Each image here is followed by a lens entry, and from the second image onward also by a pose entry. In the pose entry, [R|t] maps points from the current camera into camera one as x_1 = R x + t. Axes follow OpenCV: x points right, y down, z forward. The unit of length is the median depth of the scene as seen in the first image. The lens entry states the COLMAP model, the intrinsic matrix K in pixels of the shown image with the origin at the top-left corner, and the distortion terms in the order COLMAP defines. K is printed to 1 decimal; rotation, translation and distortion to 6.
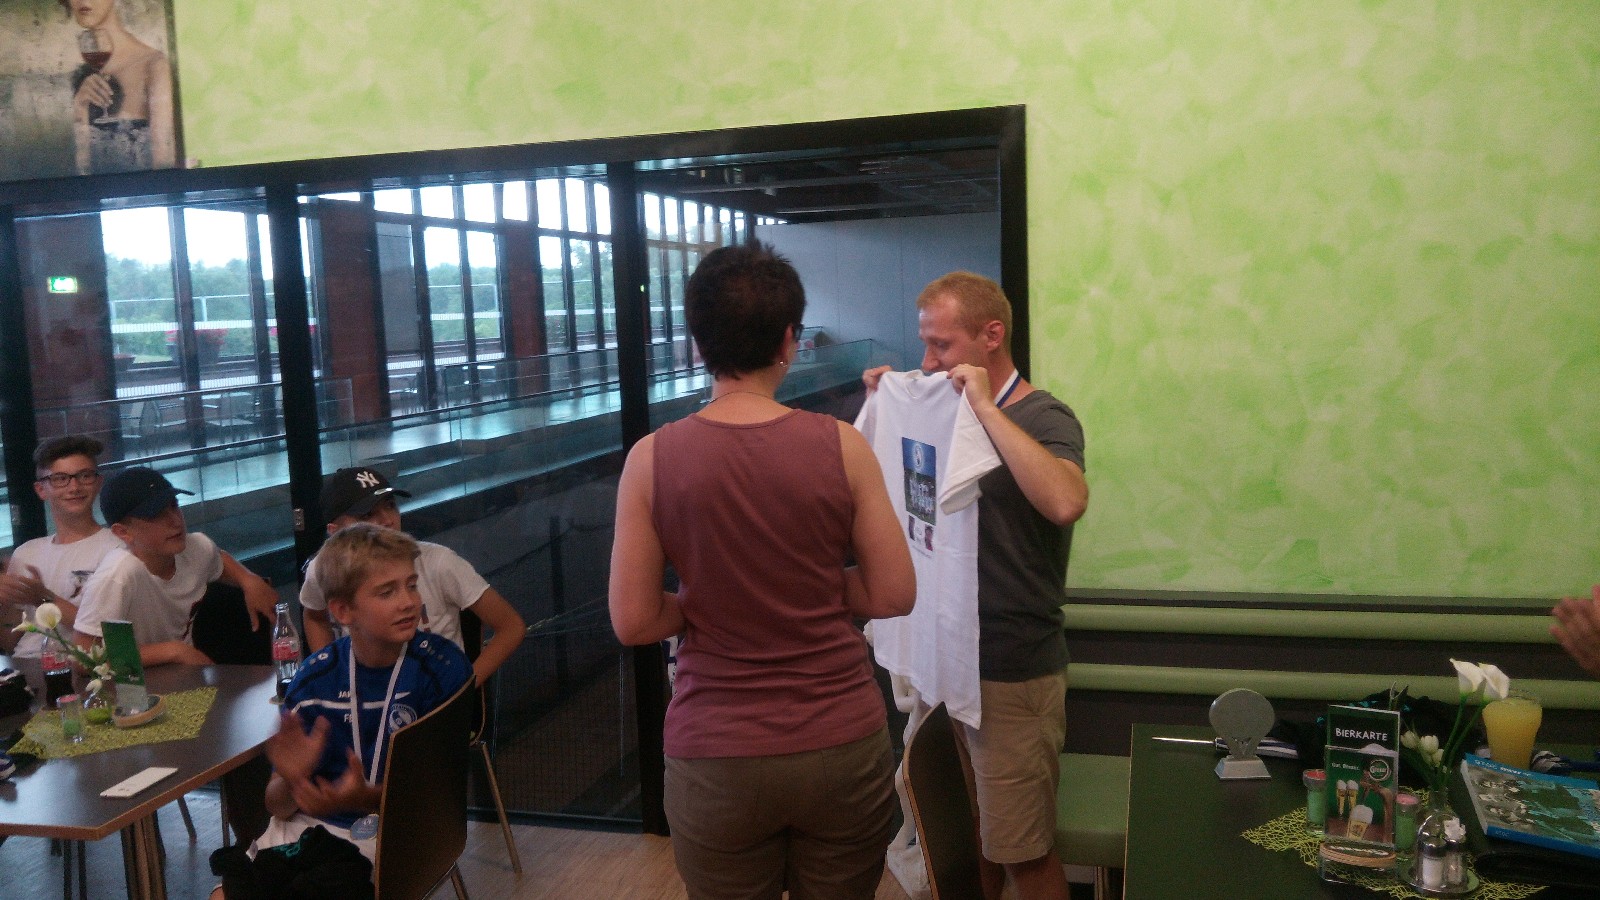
lens RADIAL K [[1253.4, 0, 808.0], [0, 1253.4, 443.0], [0, 0, 1]] dist [0.056498, -0.133696]
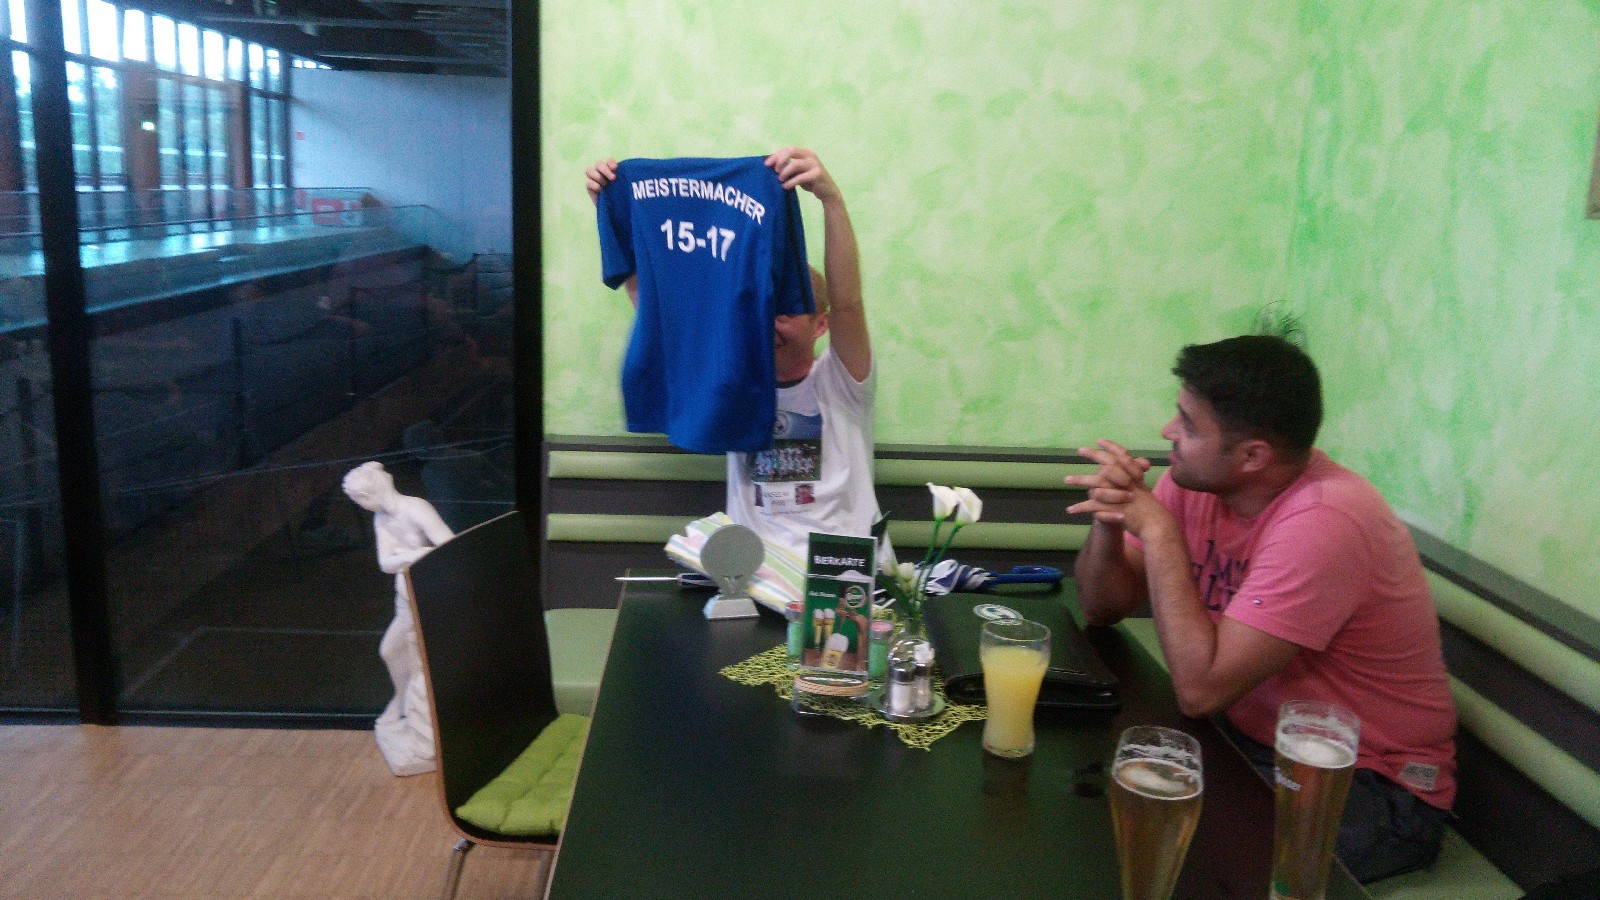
lens RADIAL K [[1253.4, 0, 809.3], [0, 1253.4, 437.9], [0, 0, 1]] dist [0.056498, -0.133696]
pose [[0.941367, 0.011604, 0.337184, 0.054479], [-0.040841, 0.995978, 0.079744, 0.036266], [-0.334902, -0.088839, 0.938056, 0.069360]]
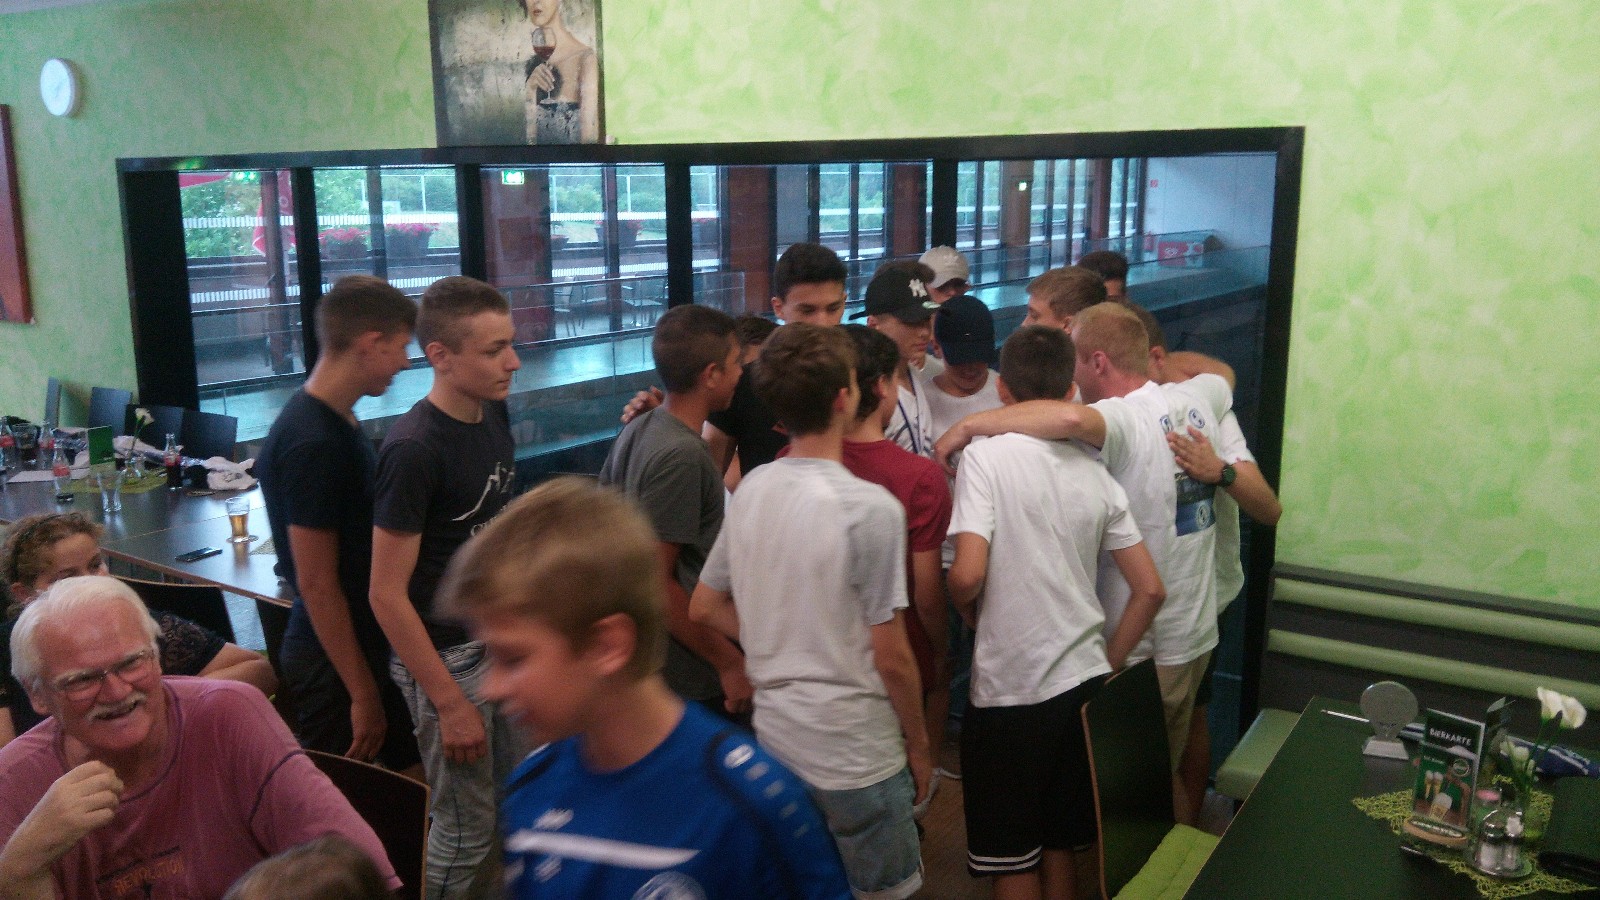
lens RADIAL K [[1253.4, 0, 805.7], [0, 1253.4, 449.2], [0, 0, 1]] dist [0.056498, -0.133696]
pose [[0.952130, 0.098253, -0.289472, 0.100668], [-0.070292, 0.991934, 0.105478, -0.073256], [0.297501, -0.080081, 0.951357, -0.179446]]
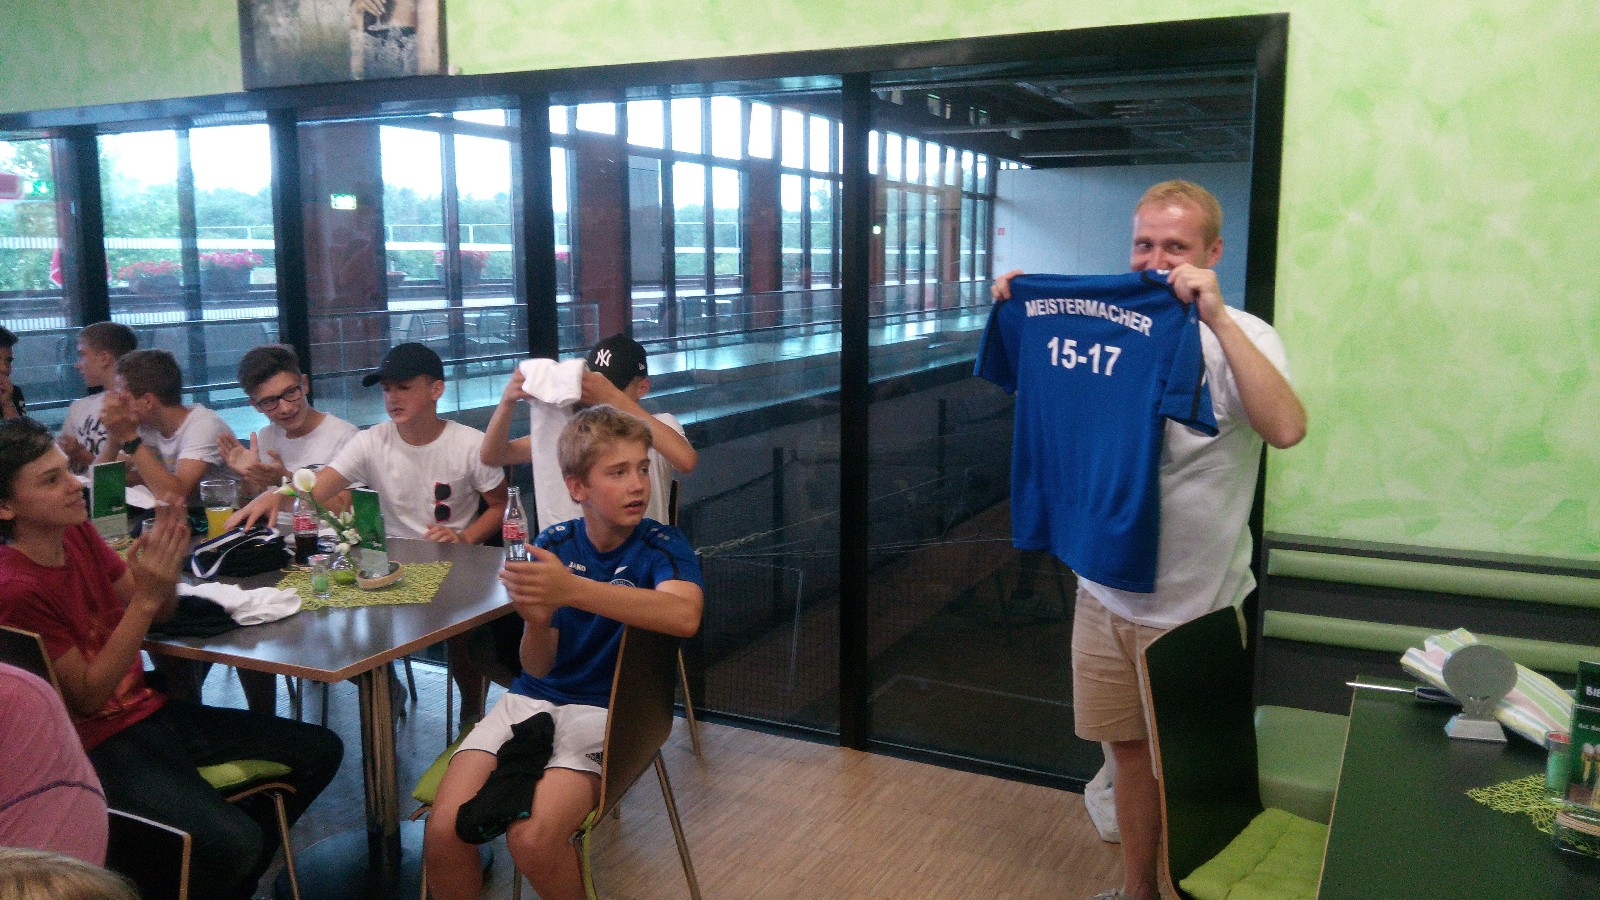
lens RADIAL K [[1253.4, 0, 808.2], [0, 1253.4, 444.3], [0, 0, 1]] dist [0.056498, -0.133696]
pose [[0.981925, 0.066383, -0.177245, 0.009367], [-0.058863, 0.997142, 0.047356, 0.024942], [0.179882, -0.036067, 0.983027, 0.009210]]
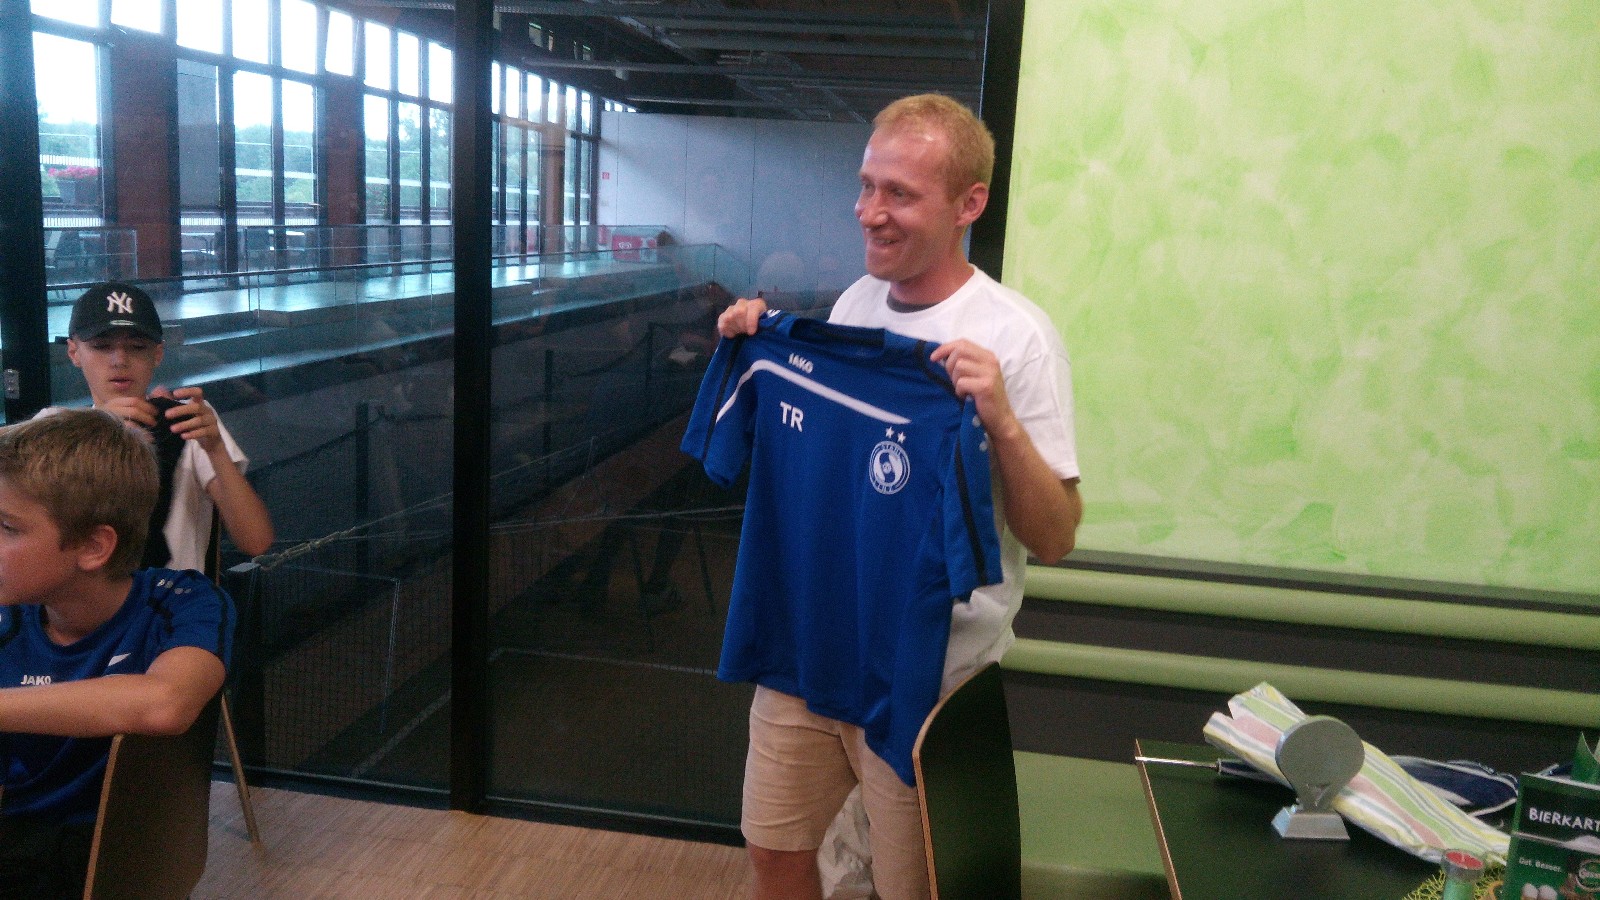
lens RADIAL K [[1253.4, 0, 812.2], [0, 1253.4, 442.0], [0, 0, 1]] dist [0.056498, -0.133696]
pose [[0.987405, 0.068820, 0.142465, -0.041229], [-0.078679, 0.994794, 0.064762, 0.010460], [-0.137266, -0.075155, 0.987679, 0.238601]]
